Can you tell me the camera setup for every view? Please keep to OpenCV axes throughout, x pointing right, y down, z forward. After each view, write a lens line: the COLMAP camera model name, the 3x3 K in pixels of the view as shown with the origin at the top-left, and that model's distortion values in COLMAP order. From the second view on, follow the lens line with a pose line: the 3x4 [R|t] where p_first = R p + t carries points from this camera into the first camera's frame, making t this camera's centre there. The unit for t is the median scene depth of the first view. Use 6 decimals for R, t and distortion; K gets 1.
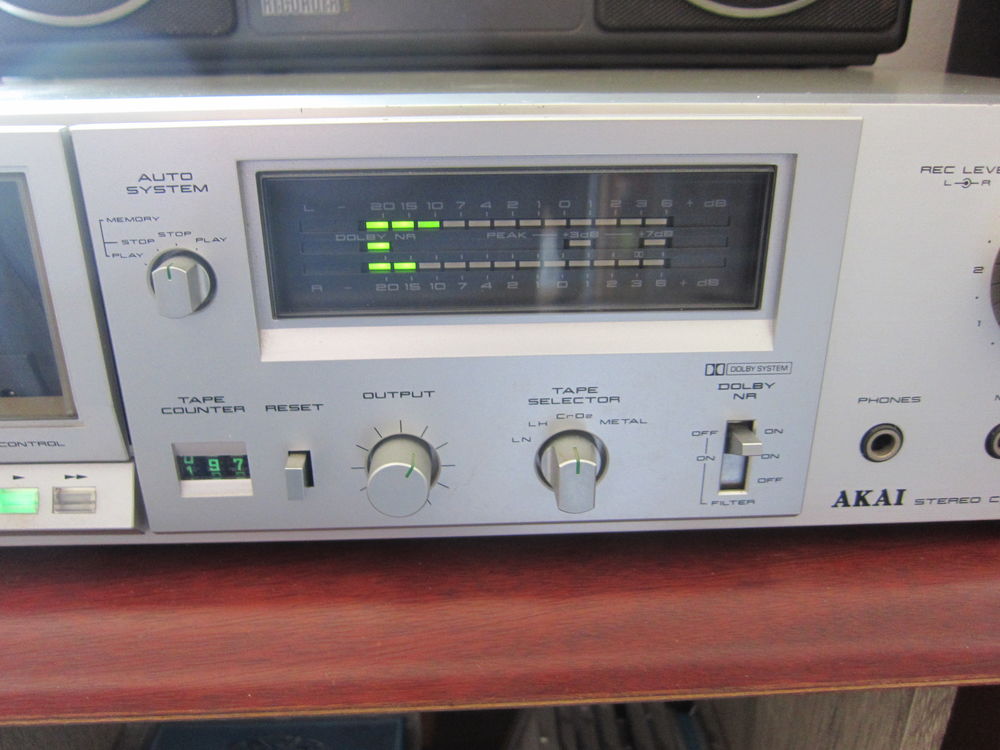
lens RADIAL K [[836.8, 0, 499.0], [0, 836.8, 382.4], [0, 0, 1]] dist [-0.063435, 0.031965]
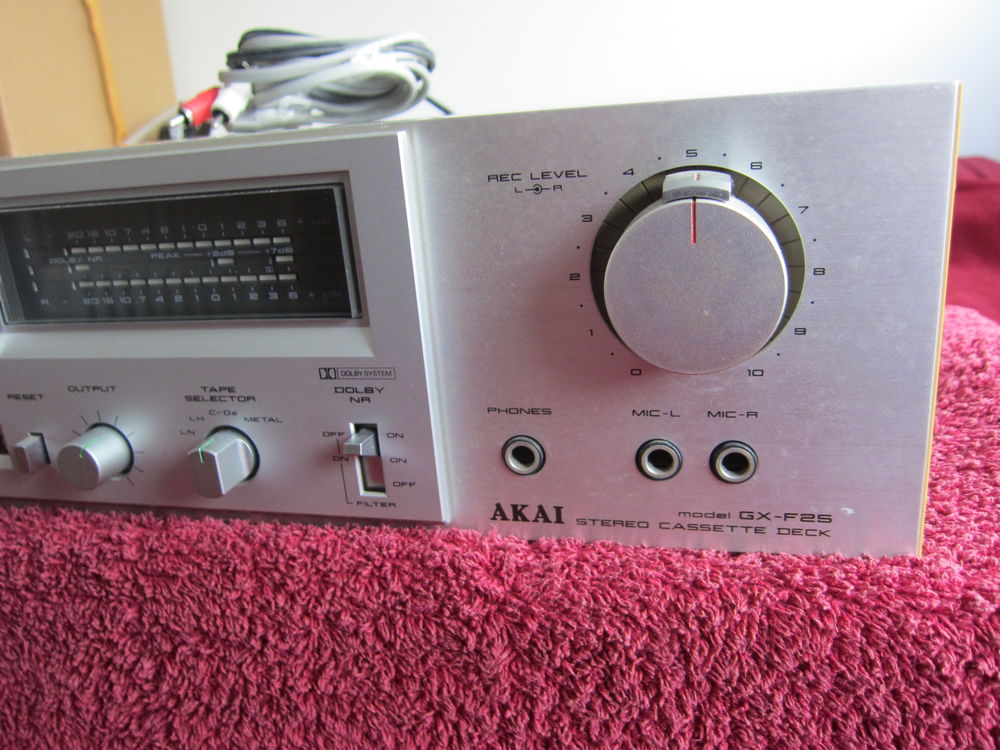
lens RADIAL K [[836.8, 0, 494.7], [0, 836.8, 381.2], [0, 0, 1]] dist [-0.063435, 0.031965]
pose [[0.953285, 0.023217, -0.301180, 0.787365], [-0.043520, 0.997196, -0.060876, 0.050608], [0.298922, 0.071140, 0.951622, 0.035276]]
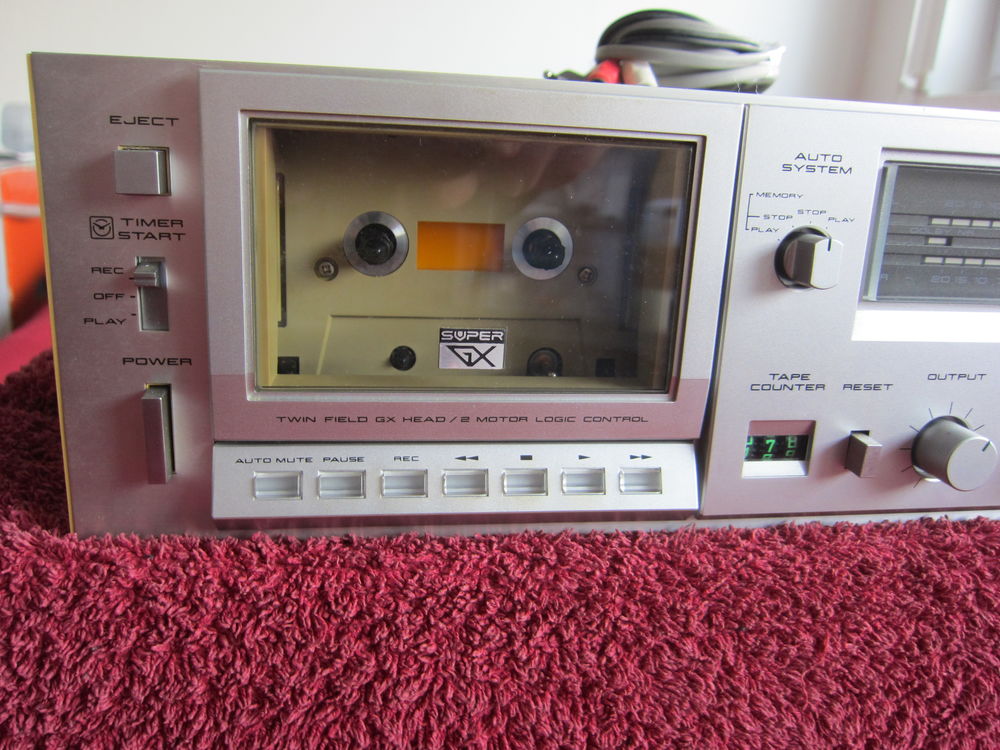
lens RADIAL K [[836.8, 0, 496.4], [0, 836.8, 382.7], [0, 0, 1]] dist [-0.063435, 0.031965]
pose [[0.992552, 0.019204, 0.120302, -0.829182], [-0.004099, 0.992203, -0.124567, 0.155477], [-0.121756, 0.123146, 0.984891, 0.027211]]
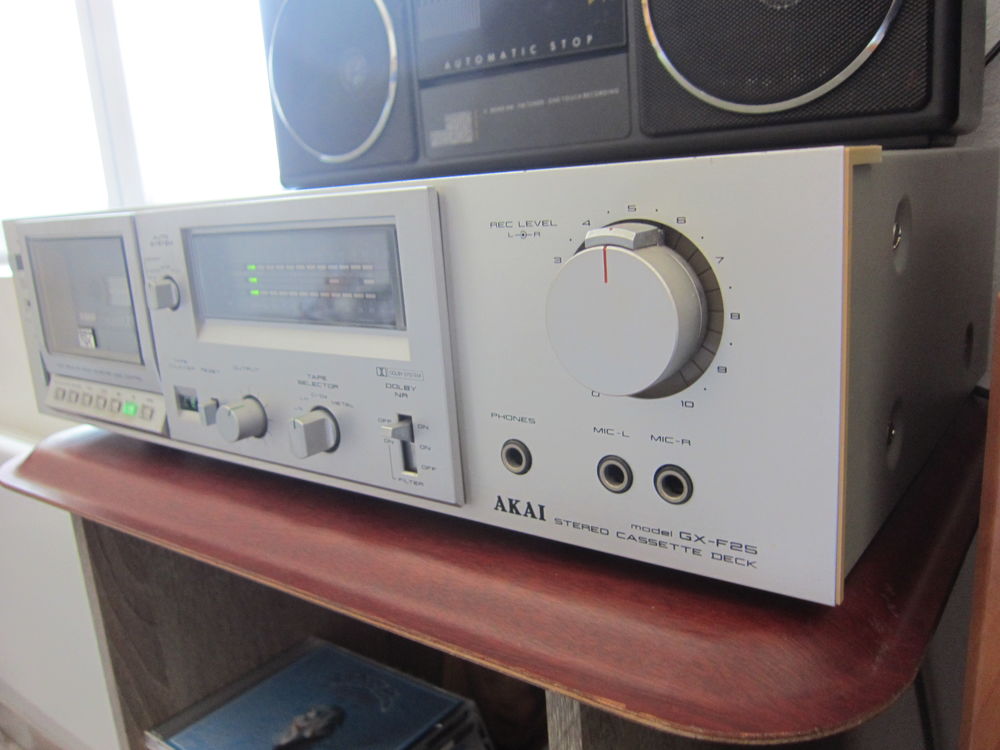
lens RADIAL K [[836.8, 0, 499.5], [0, 836.8, 378.1], [0, 0, 1]] dist [-0.063435, 0.031965]
pose [[0.764389, 0.095565, -0.637634, 1.285255], [-0.188664, 0.978821, -0.079468, 0.067545], [0.616535, 0.181043, 0.766230, 0.060906]]
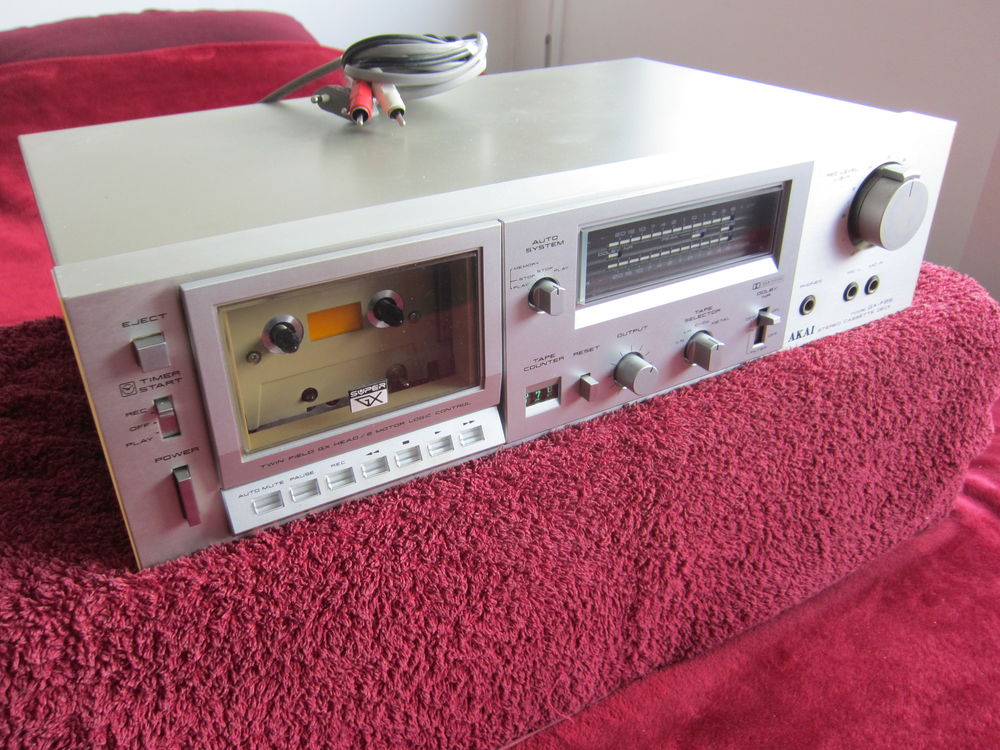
lens RADIAL K [[836.8, 0, 506.0], [0, 836.8, 377.3], [0, 0, 1]] dist [-0.063435, 0.031965]
pose [[0.879688, -0.237466, 0.412019, -1.152104], [0.191111, 0.969891, 0.150959, -0.219967], [-0.435461, -0.054056, 0.898583, -0.557067]]
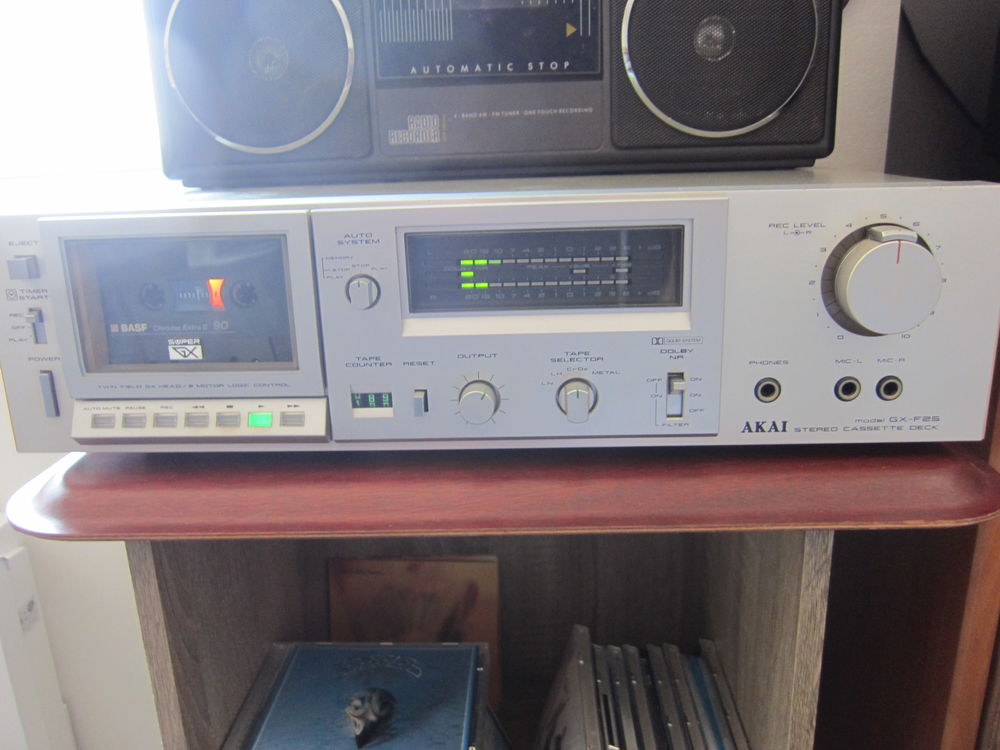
lens RADIAL K [[836.8, 0, 501.2], [0, 836.8, 374.6], [0, 0, 1]] dist [-0.063435, 0.031965]
pose [[0.996148, -0.002900, -0.087639, 0.085470], [-0.007951, 0.992349, -0.123211, 0.270982], [0.087326, 0.123433, 0.988503, -0.745612]]
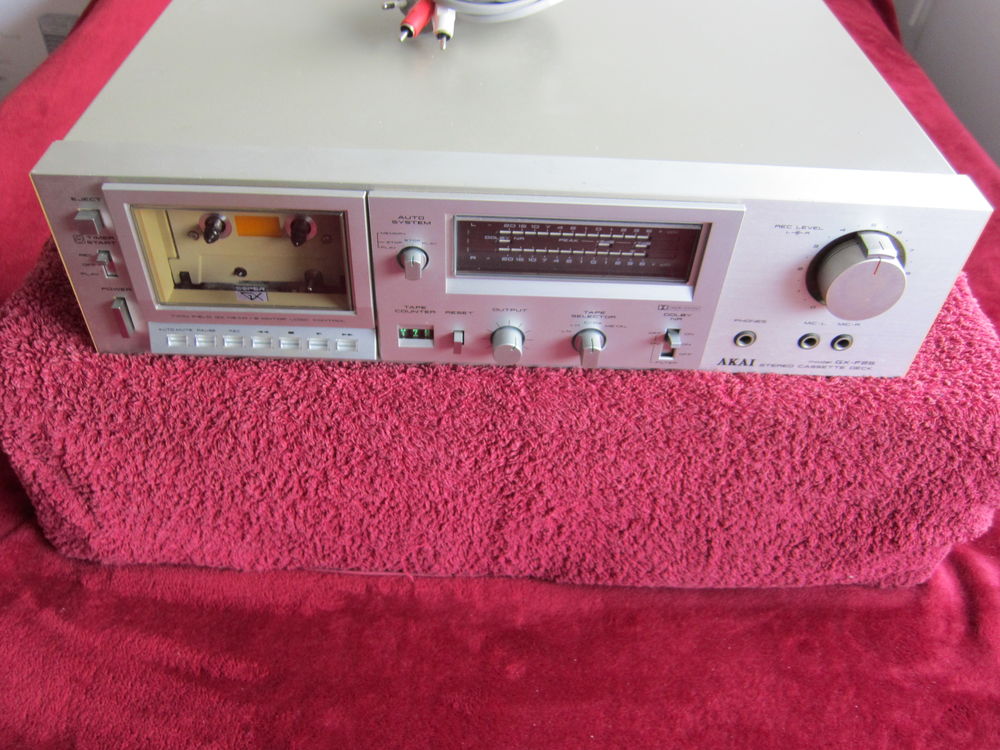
lens RADIAL K [[836.8, 0, 501.2], [0, 836.8, 385.4], [0, 0, 1]] dist [-0.063435, 0.031965]
pose [[0.998124, 0.060614, 0.008670, -0.146432], [-0.059551, 0.928024, 0.367729, -0.570085], [0.014244, -0.367555, 0.929893, -0.995593]]
